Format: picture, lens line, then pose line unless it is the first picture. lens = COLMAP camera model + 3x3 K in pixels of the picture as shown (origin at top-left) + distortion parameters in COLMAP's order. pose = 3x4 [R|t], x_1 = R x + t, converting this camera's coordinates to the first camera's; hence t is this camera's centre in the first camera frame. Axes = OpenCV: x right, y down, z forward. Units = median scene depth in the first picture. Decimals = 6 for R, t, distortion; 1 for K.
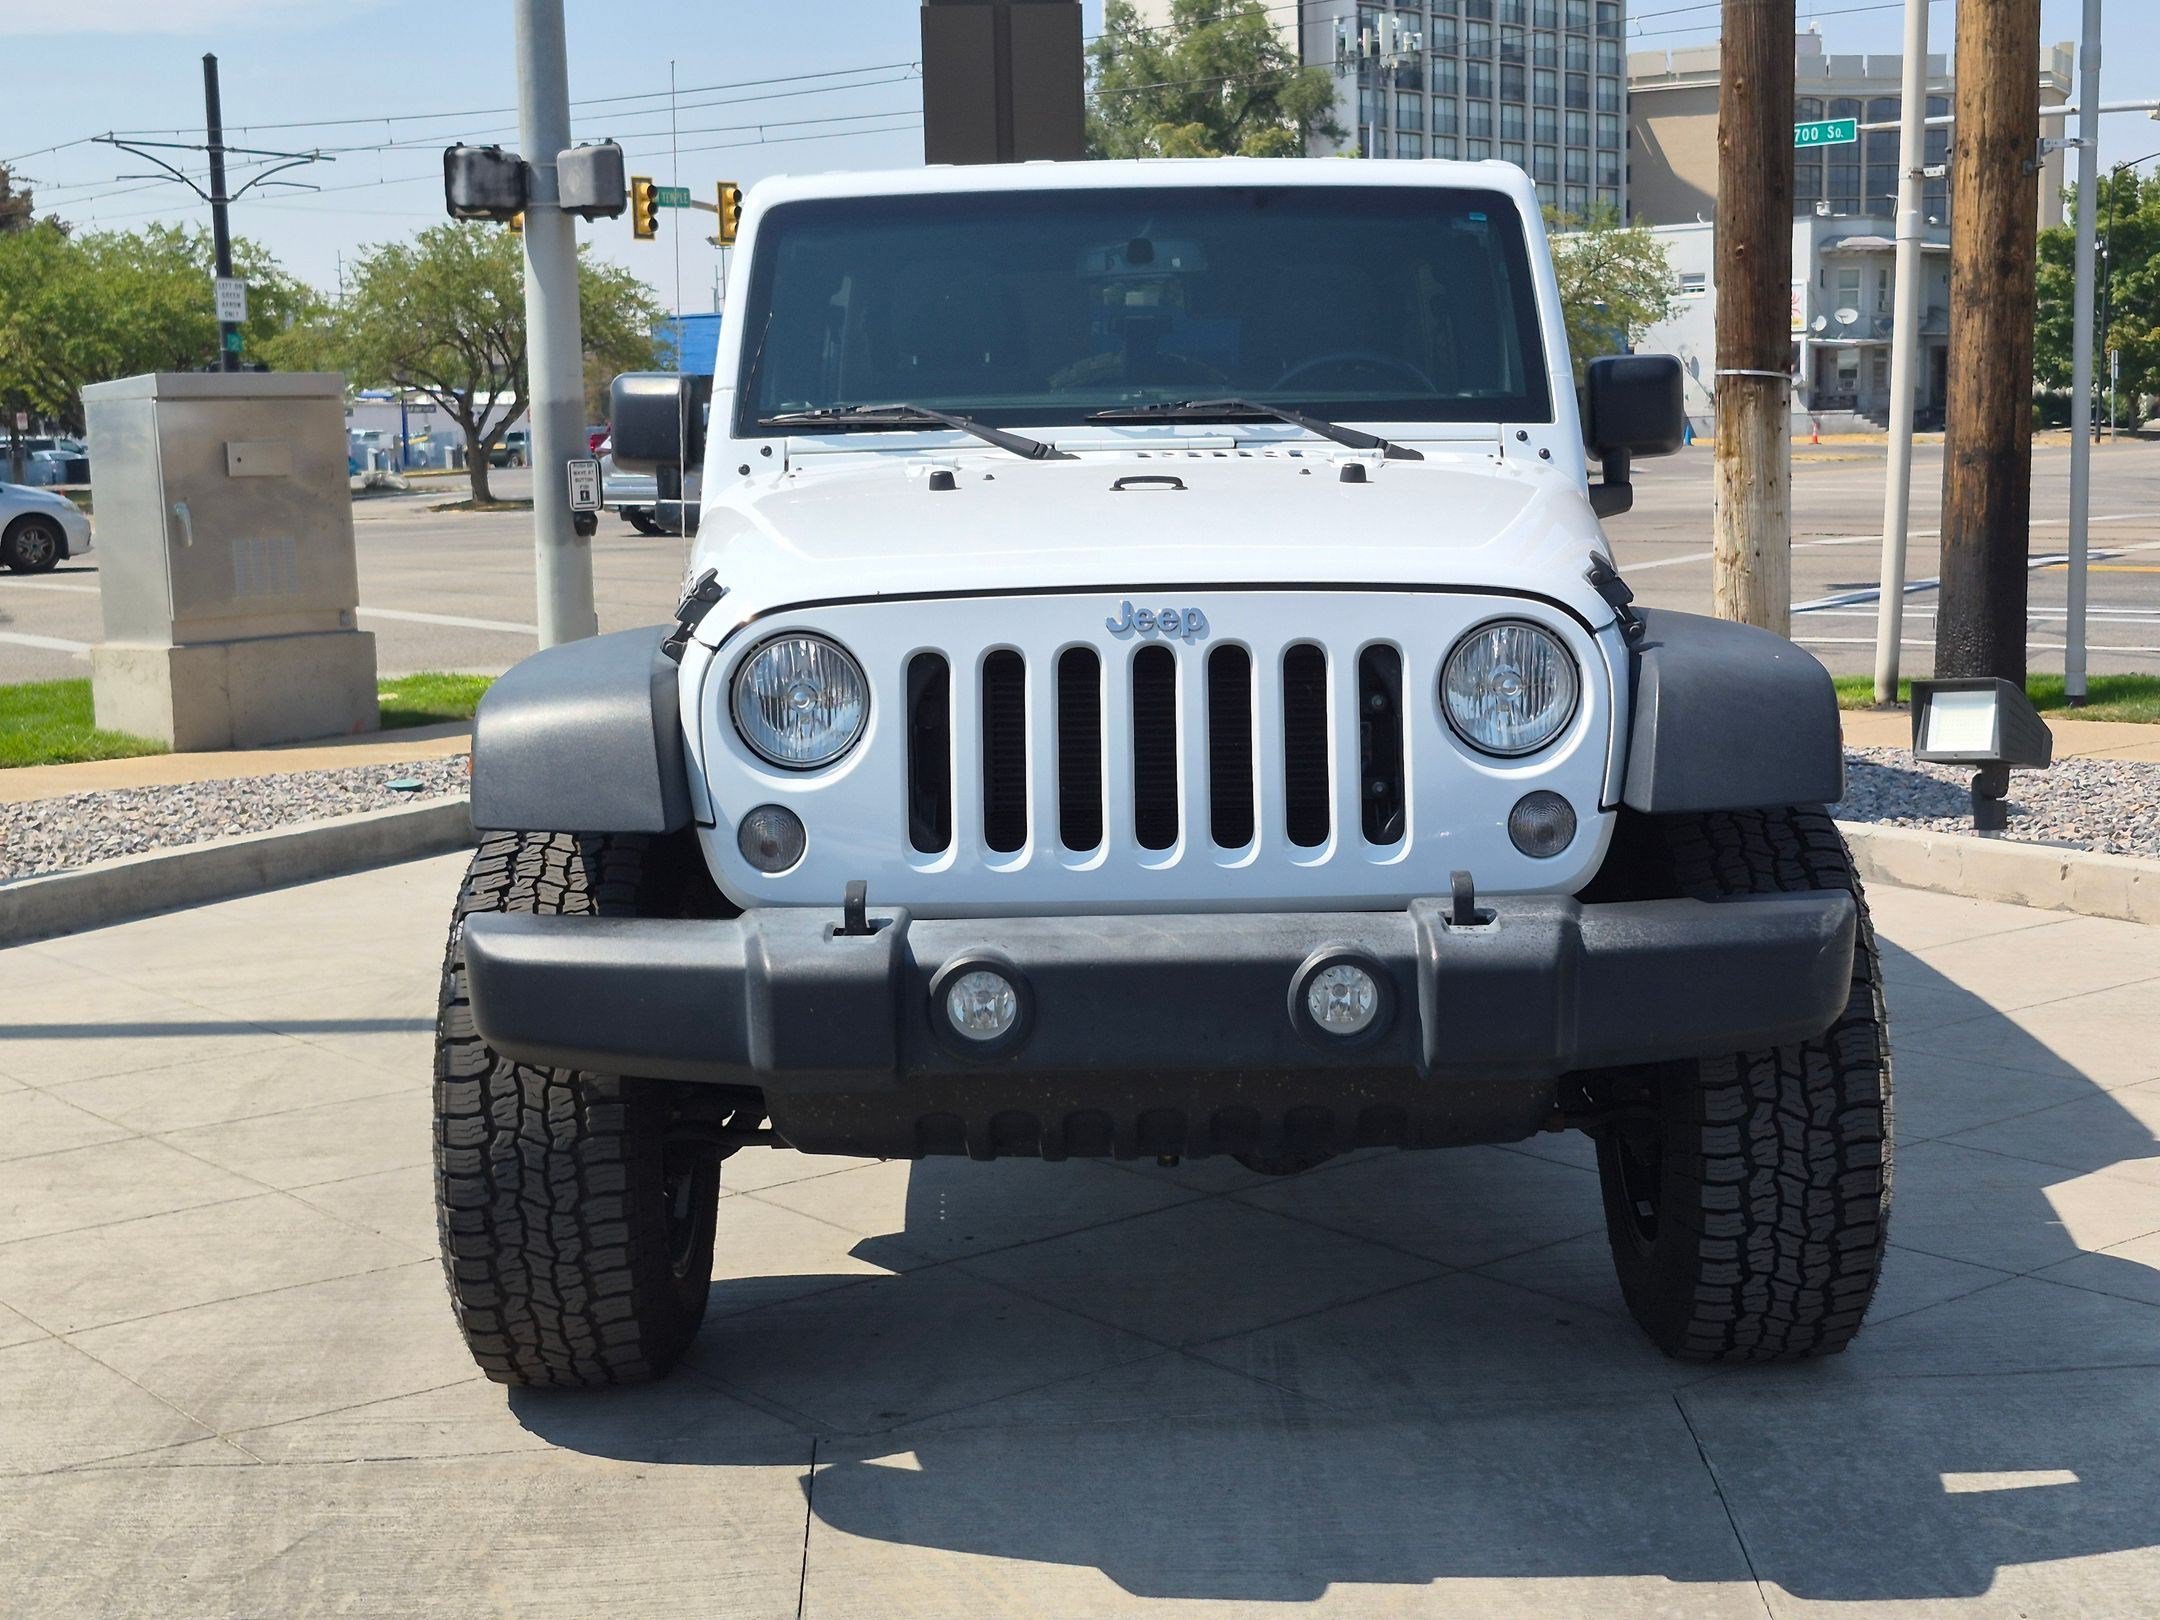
lens RADIAL K [[3176.2, 0, 1135.4], [0, 3176.2, 759.1], [0, 0, 1]] dist [0.208220, -0.498984]
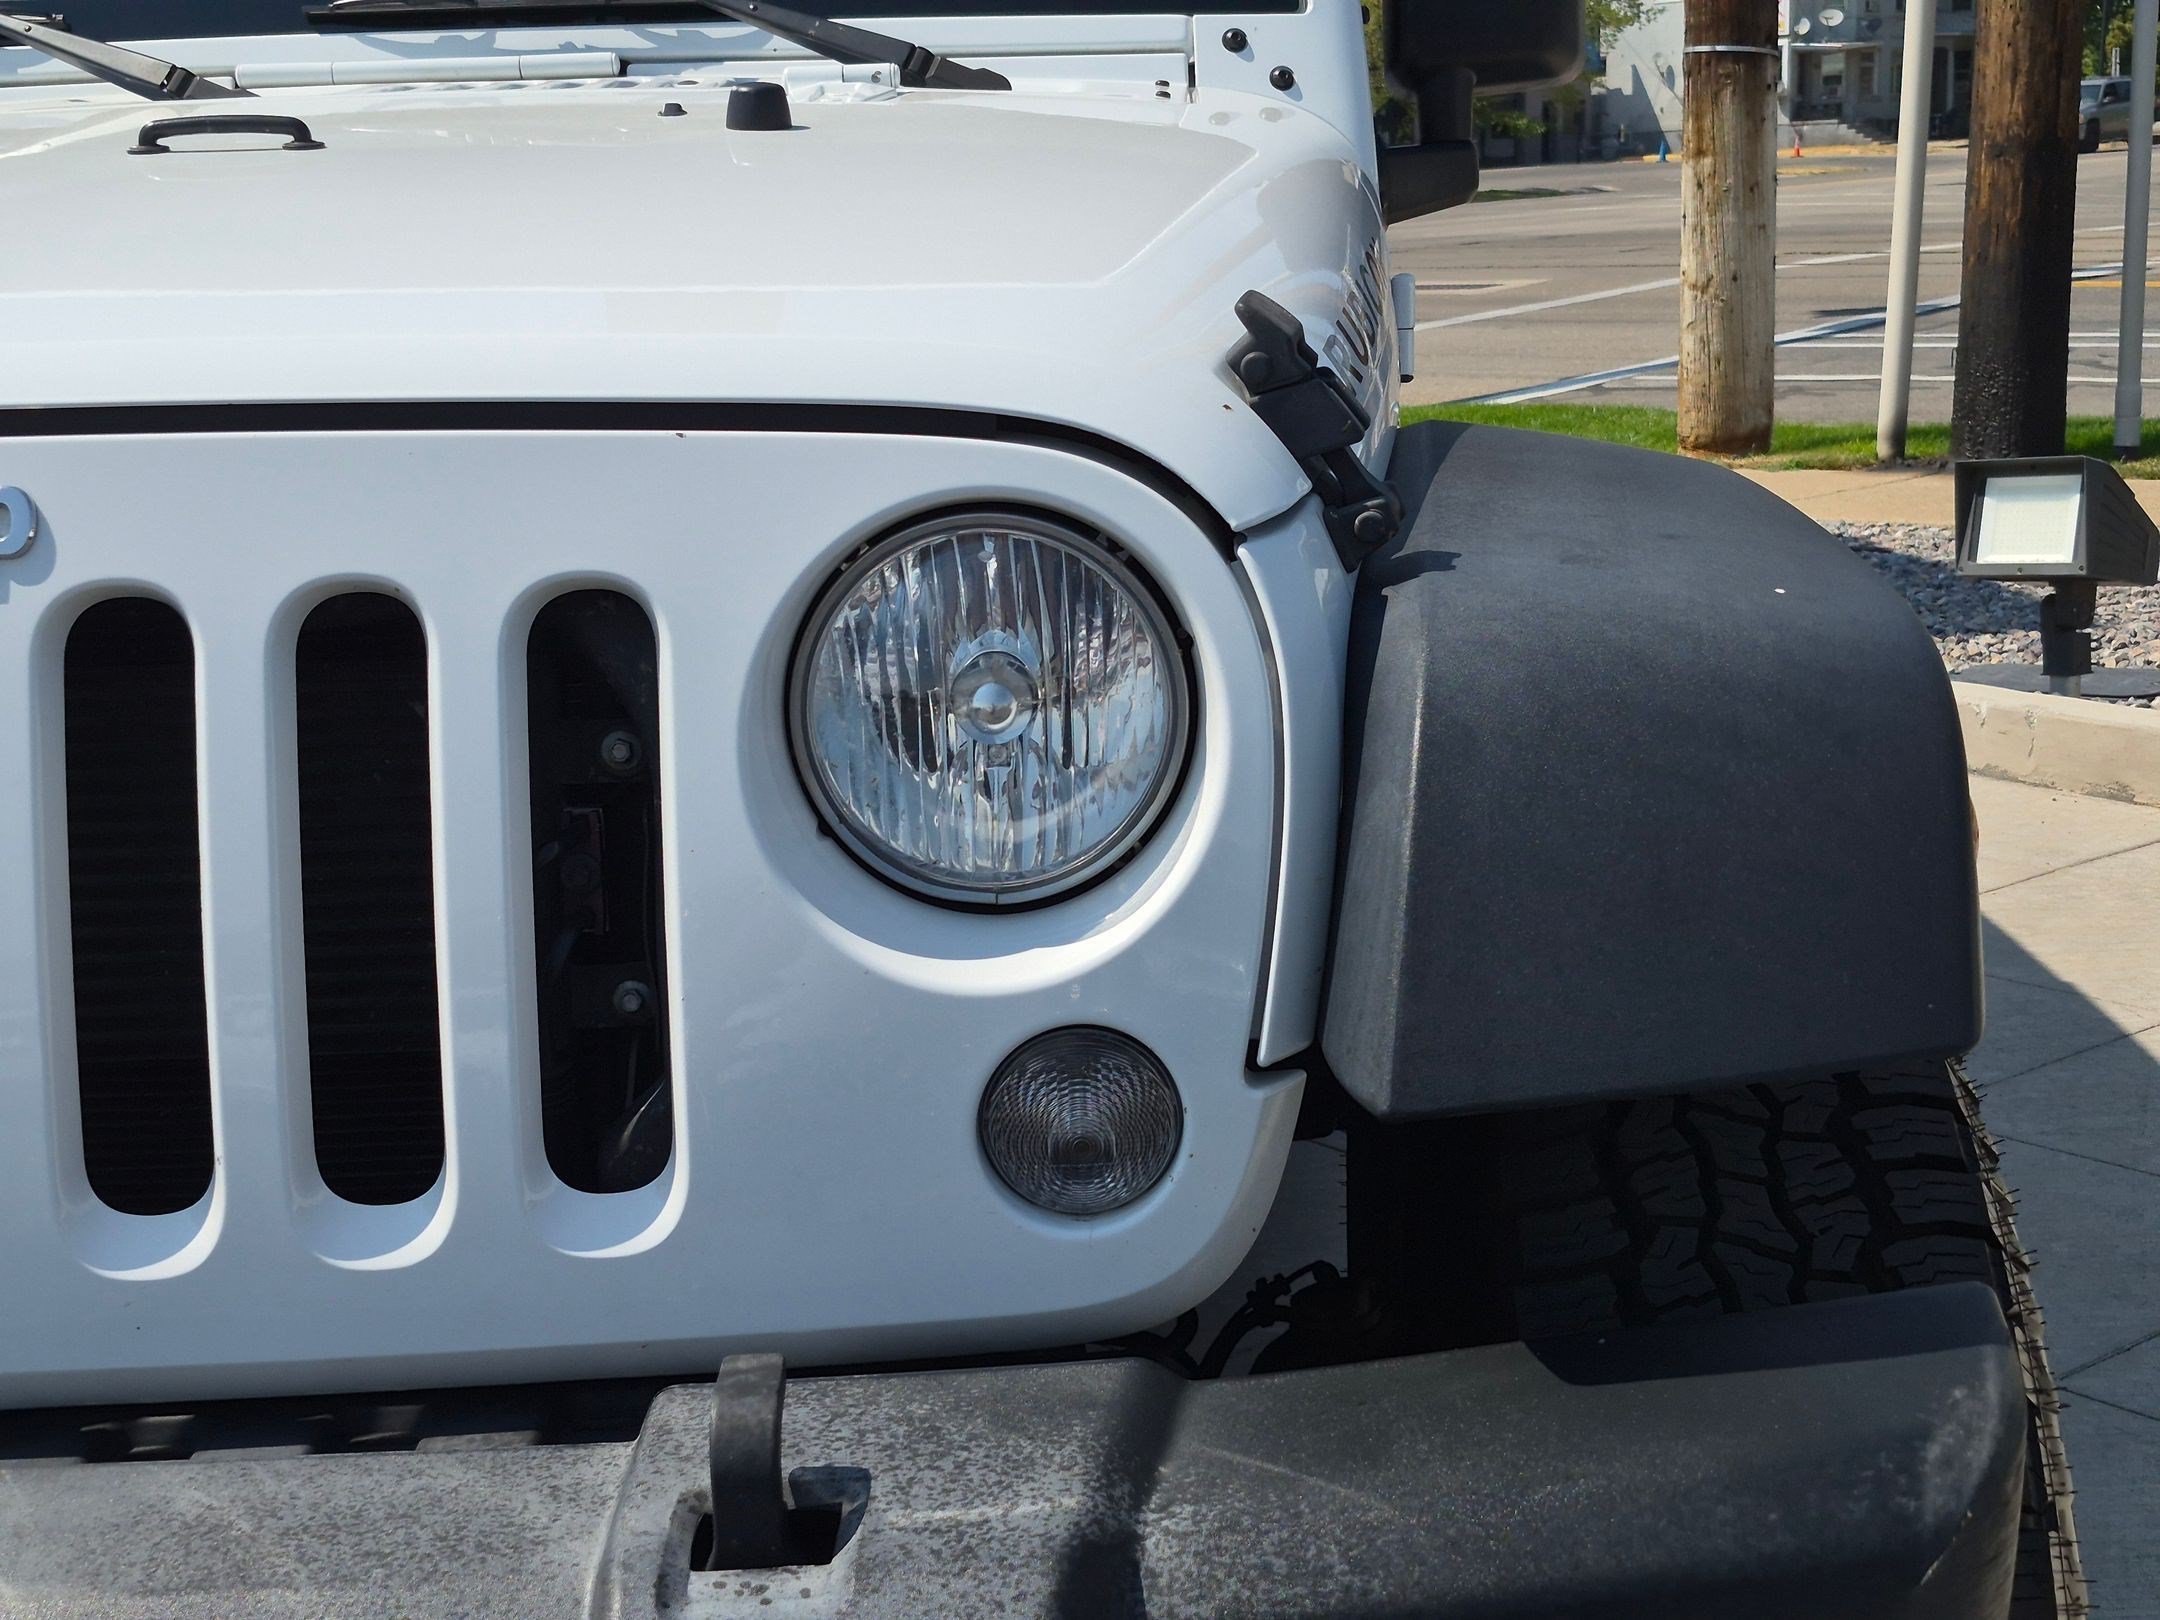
lens RADIAL K [[3010.7, 0, 1080.0], [0, 3010.7, 810.0], [0, 0, 1]] dist [0.181465, -0.437587]
pose [[0.999646, -0.016739, -0.020668, 0.107829], [0.018825, 0.994273, 0.105202, -0.036543], [0.018789, -0.105554, 0.994236, 0.550410]]
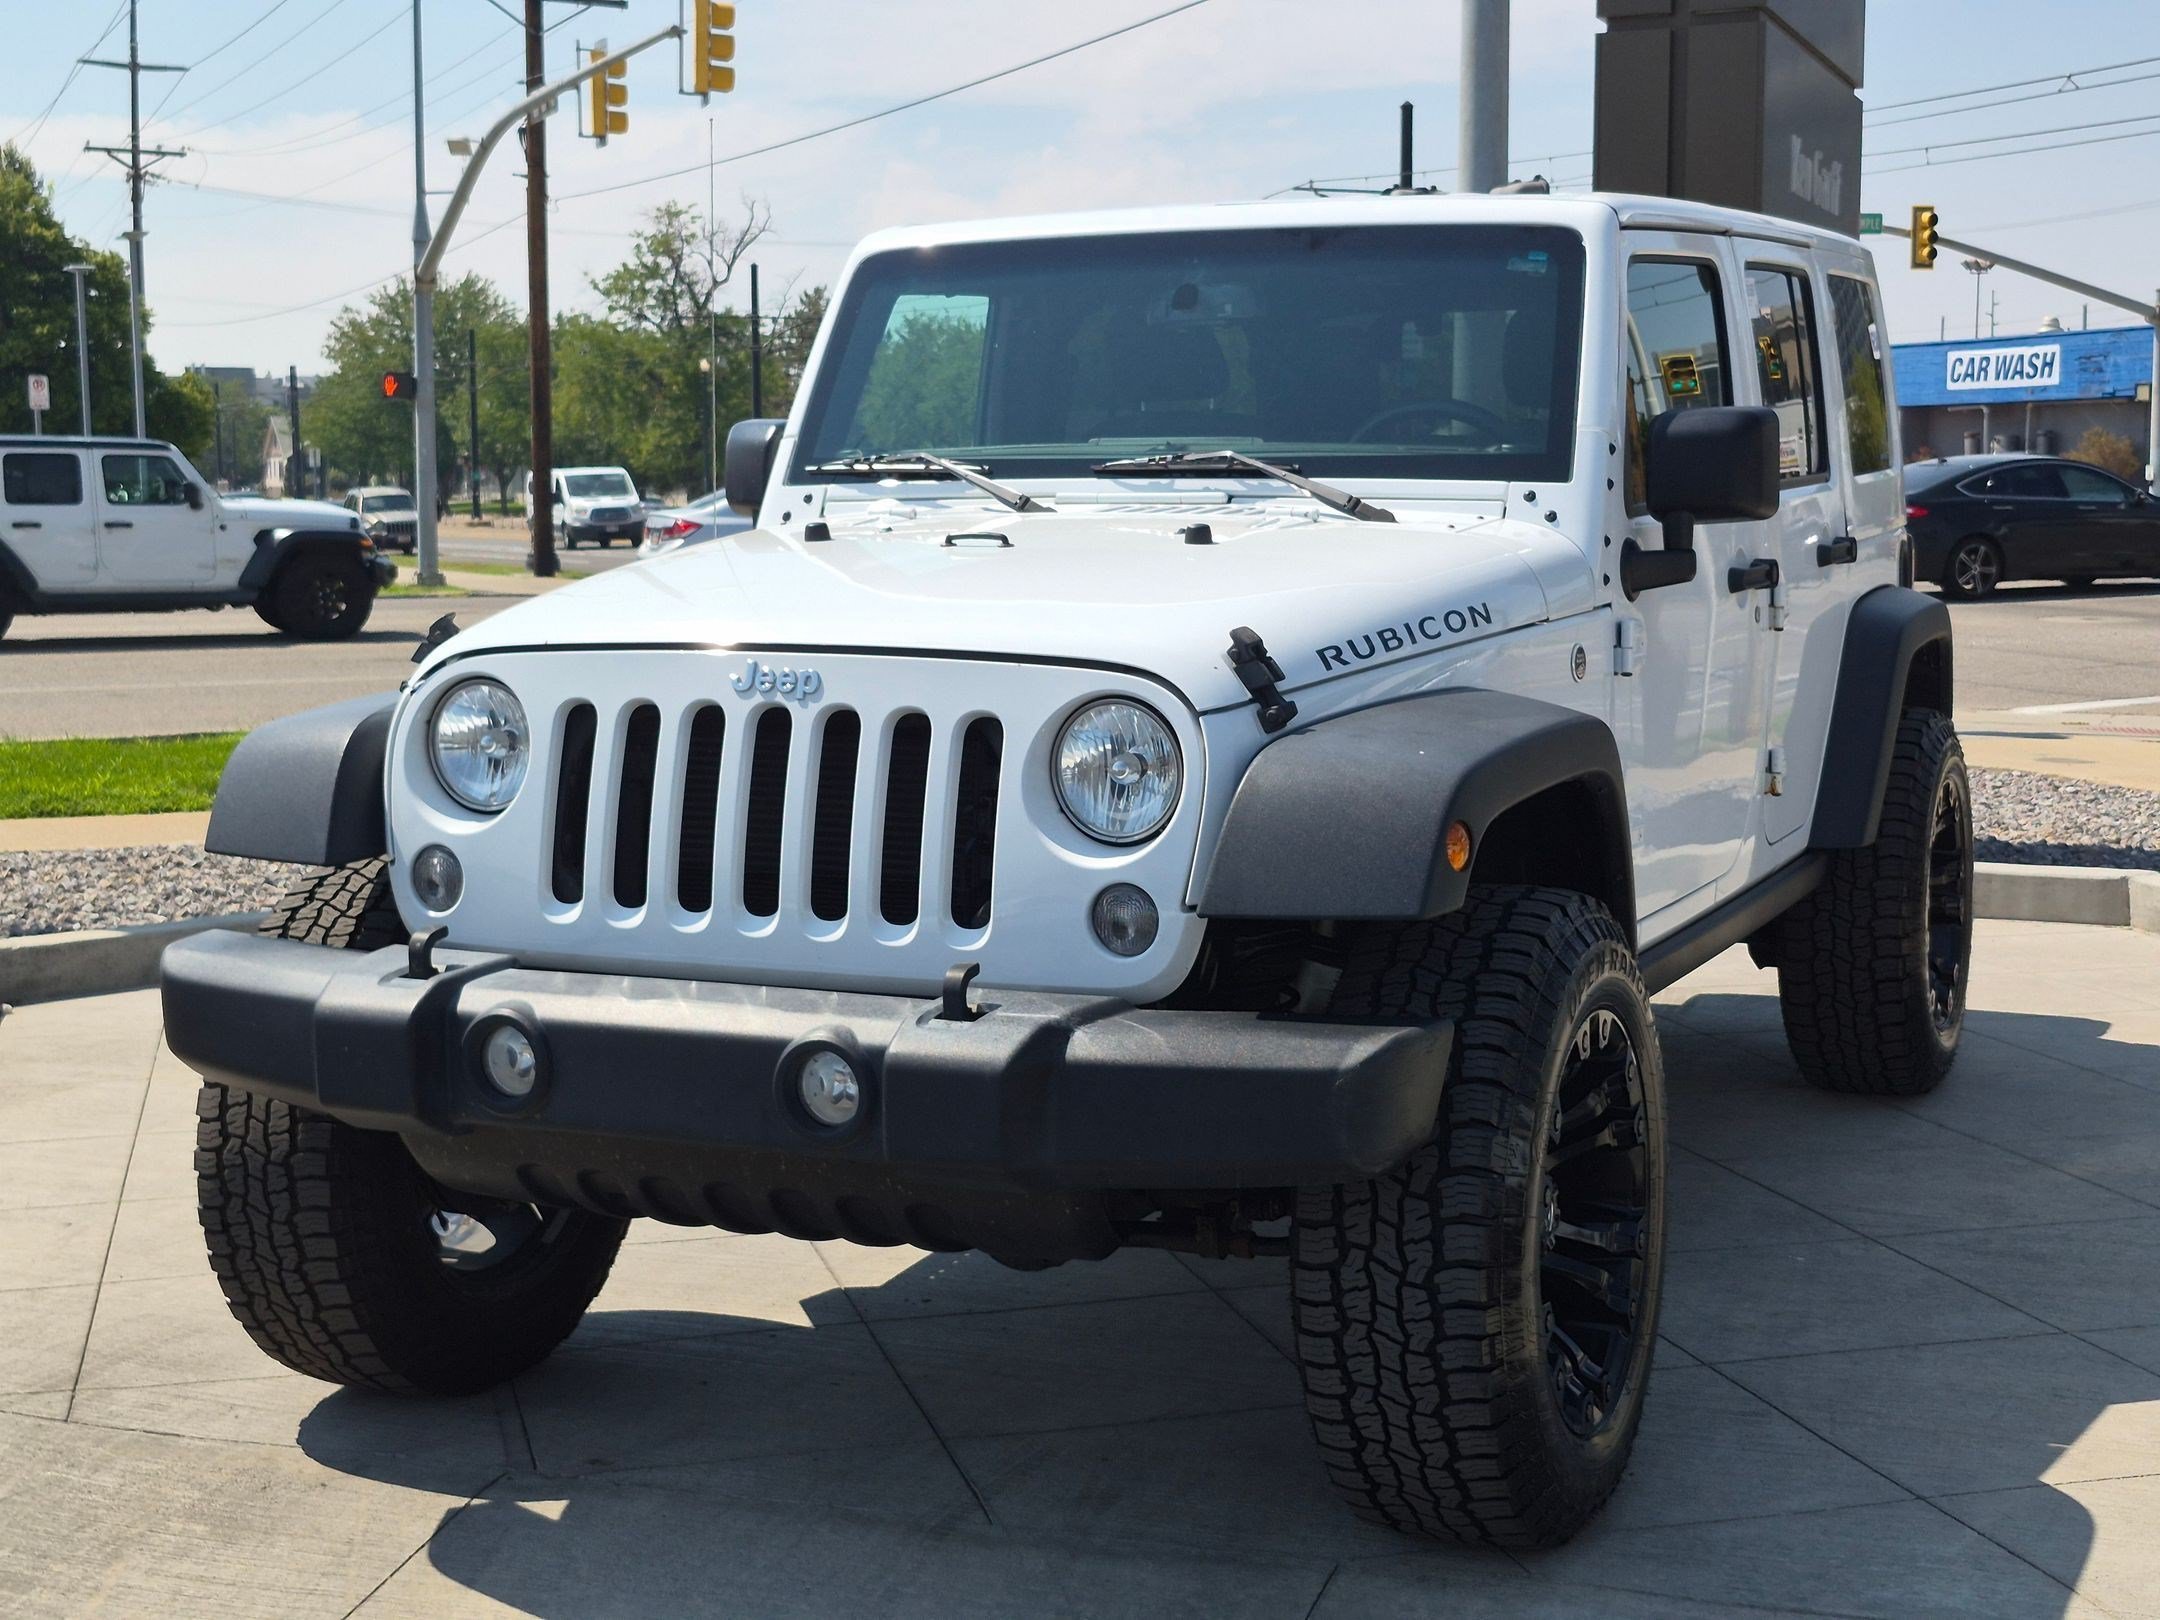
lens RADIAL K [[3189.3, 0, 1084.5], [0, 3189.3, 739.9], [0, 0, 1]] dist [0.204982, -0.471355]
pose [[0.901987, 0.050634, -0.428784, 0.410515], [-0.057134, 0.998364, -0.002293, -0.023146], [0.427966, 0.026566, 0.903404, 0.125039]]
